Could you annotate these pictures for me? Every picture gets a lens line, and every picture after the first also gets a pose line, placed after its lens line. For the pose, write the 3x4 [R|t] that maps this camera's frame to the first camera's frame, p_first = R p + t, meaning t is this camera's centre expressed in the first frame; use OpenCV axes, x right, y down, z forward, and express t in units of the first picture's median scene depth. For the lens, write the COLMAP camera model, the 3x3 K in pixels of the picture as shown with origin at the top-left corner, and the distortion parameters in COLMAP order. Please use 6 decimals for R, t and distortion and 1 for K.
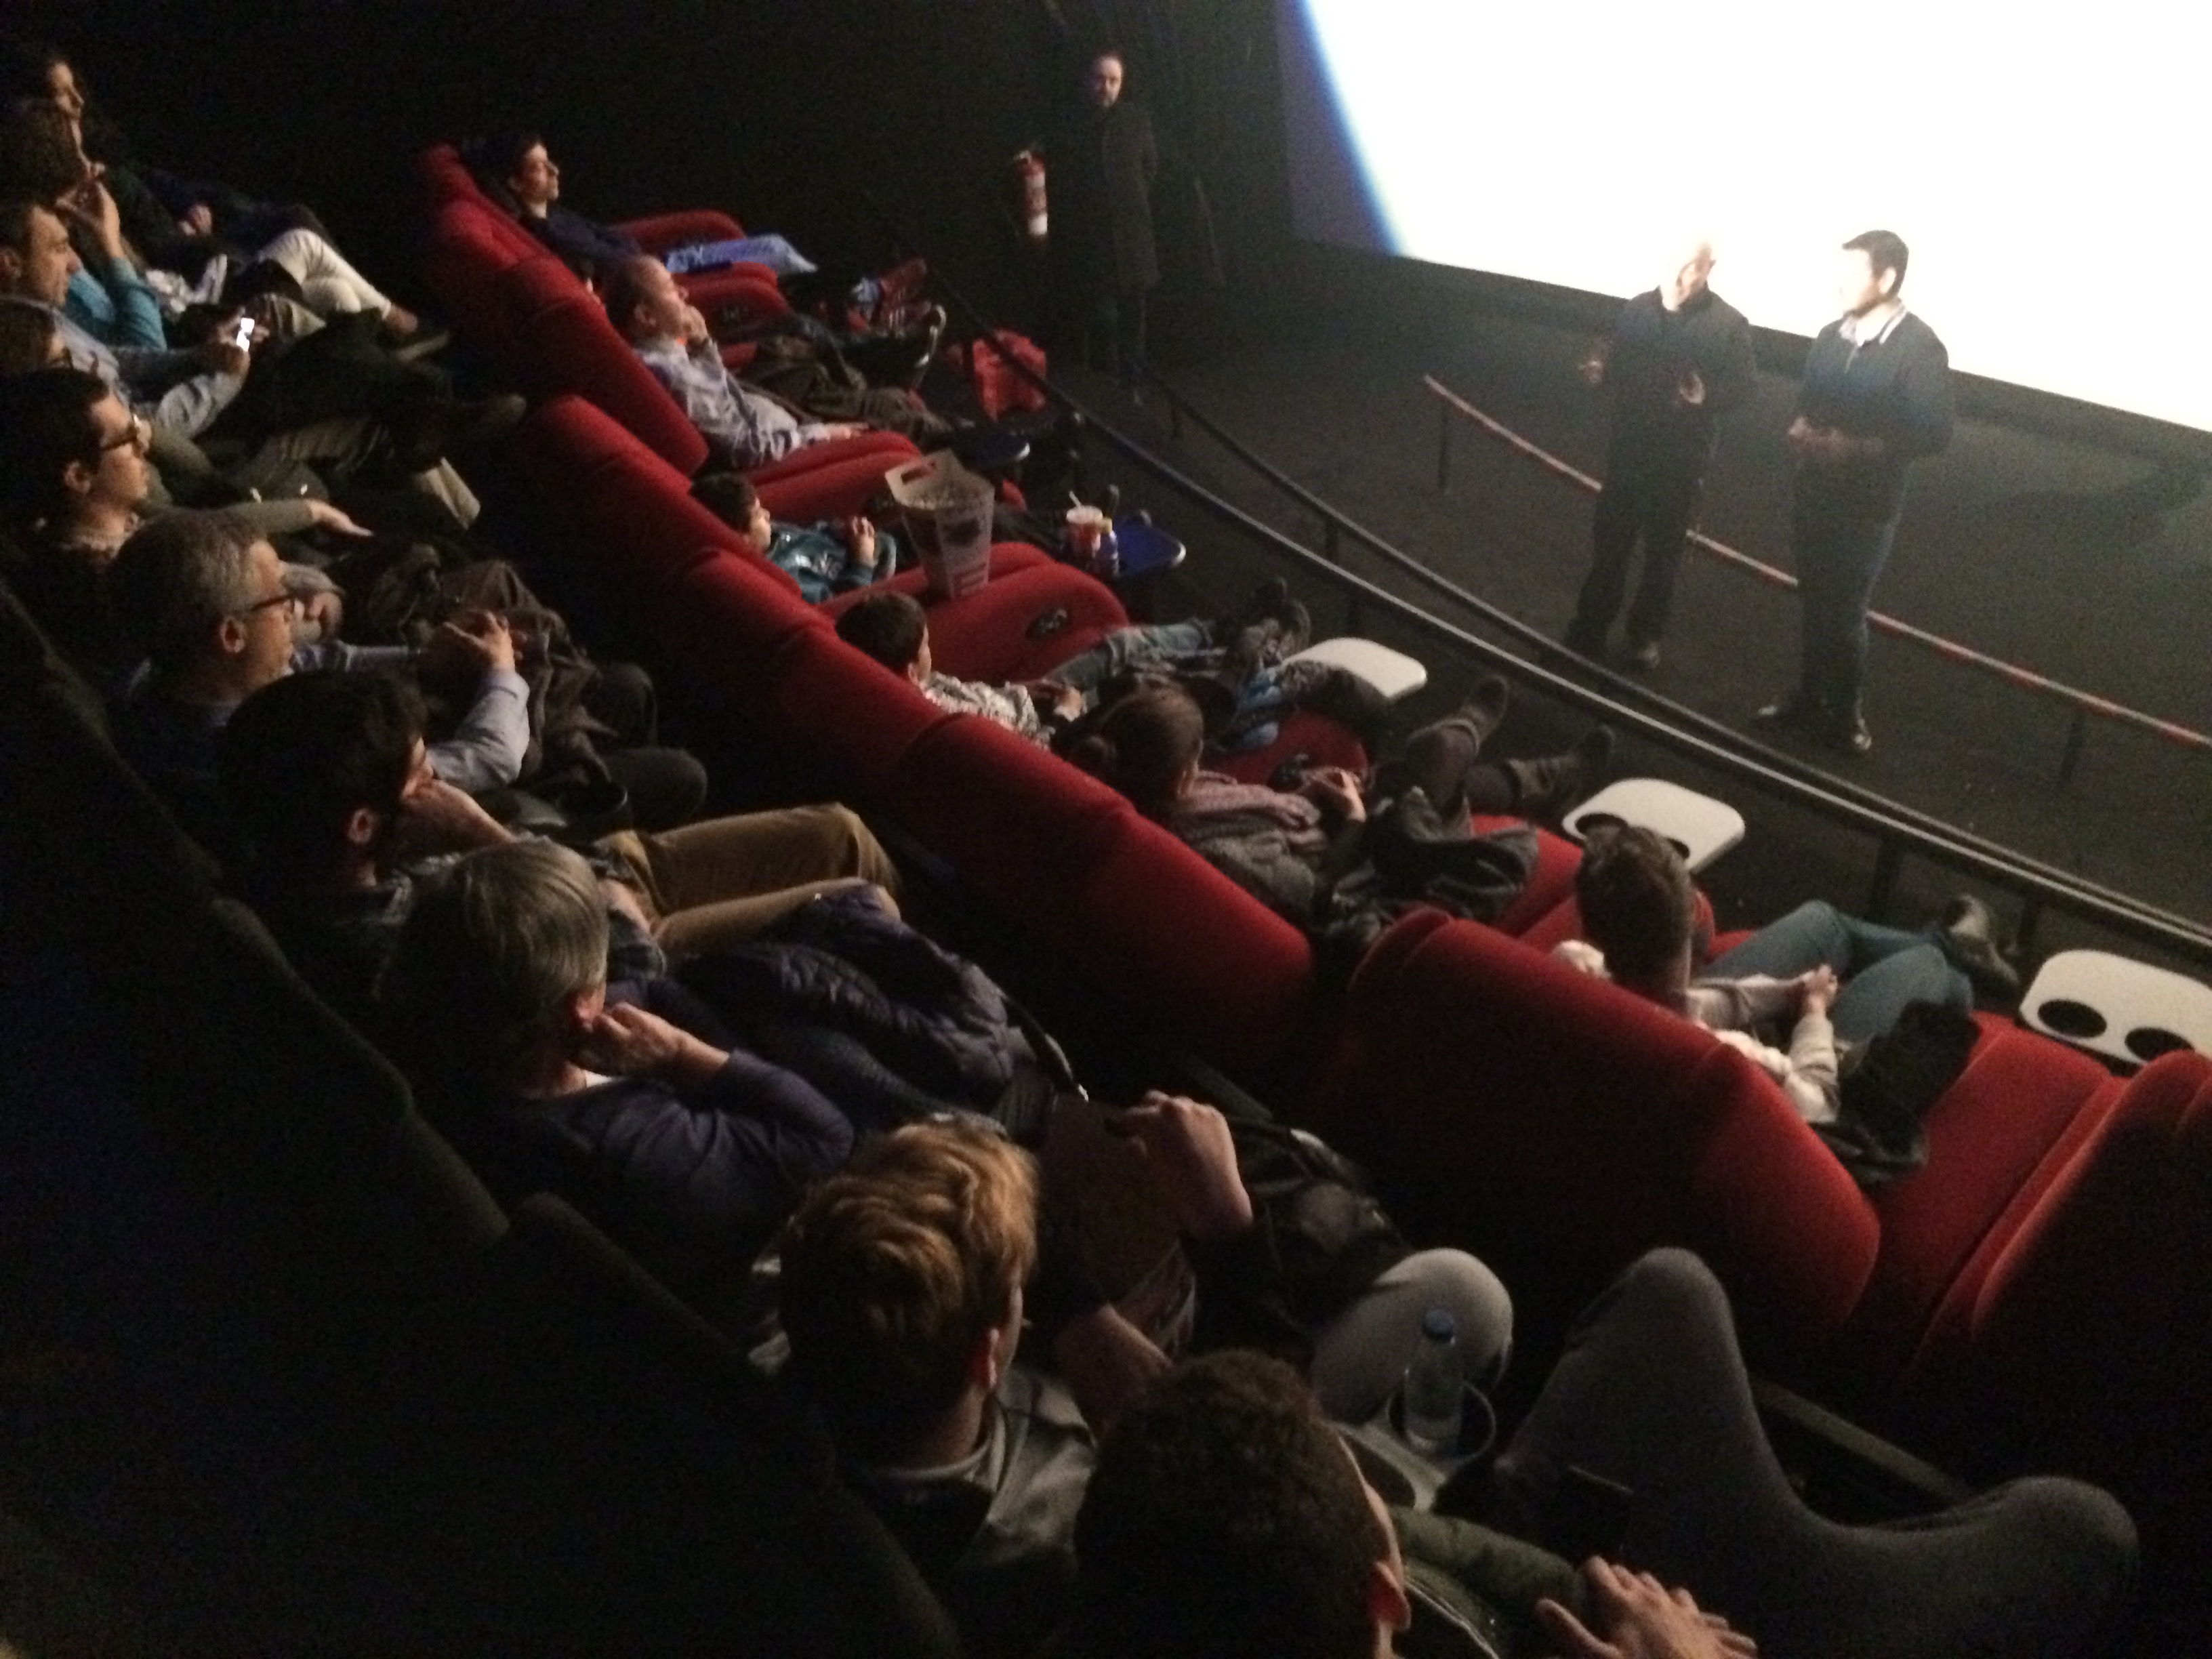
lens RADIAL K [[1960.7, 0, 1108.0], [0, 1960.7, 884.5], [0, 0, 1]] dist [0.123246, -0.232241]
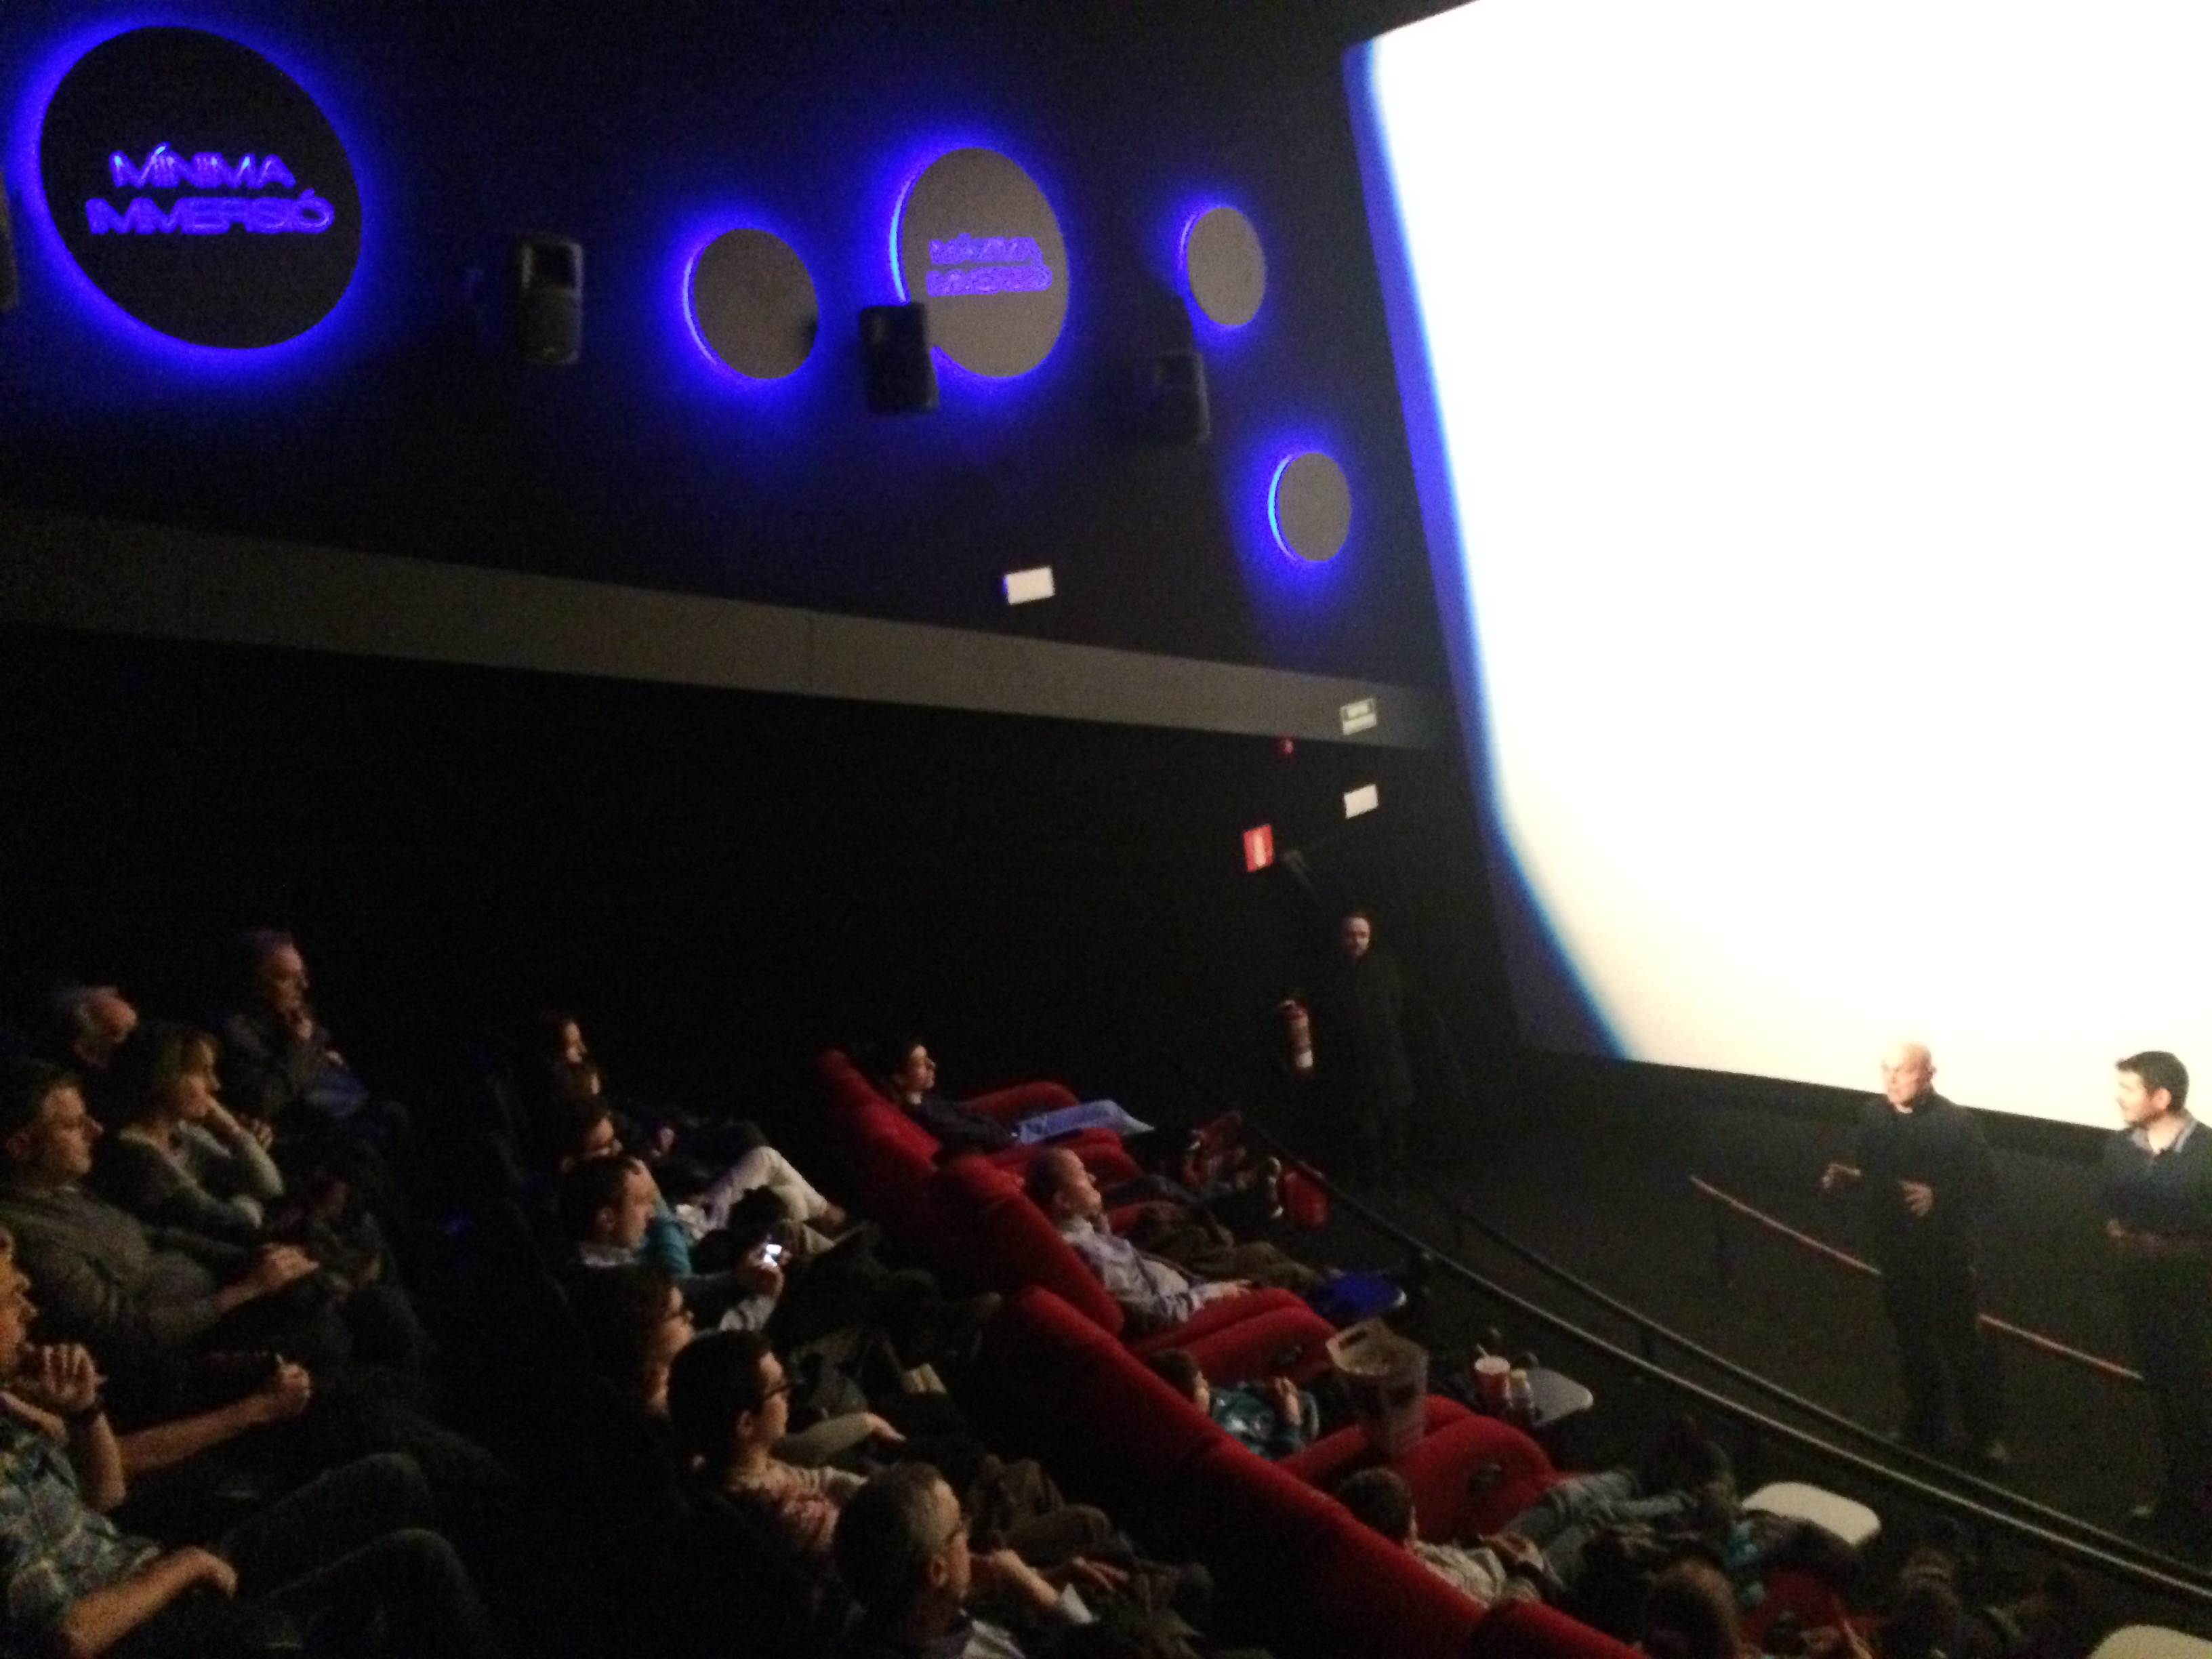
lens RADIAL K [[1960.7, 0, 1108.0], [0, 1960.7, 884.5], [0, 0, 1]] dist [0.123246, -0.232241]
pose [[0.995521, -0.069473, -0.064124, -0.121296], [0.040470, 0.926111, -0.375074, -0.030886], [0.085443, 0.370799, 0.924774, -0.104920]]
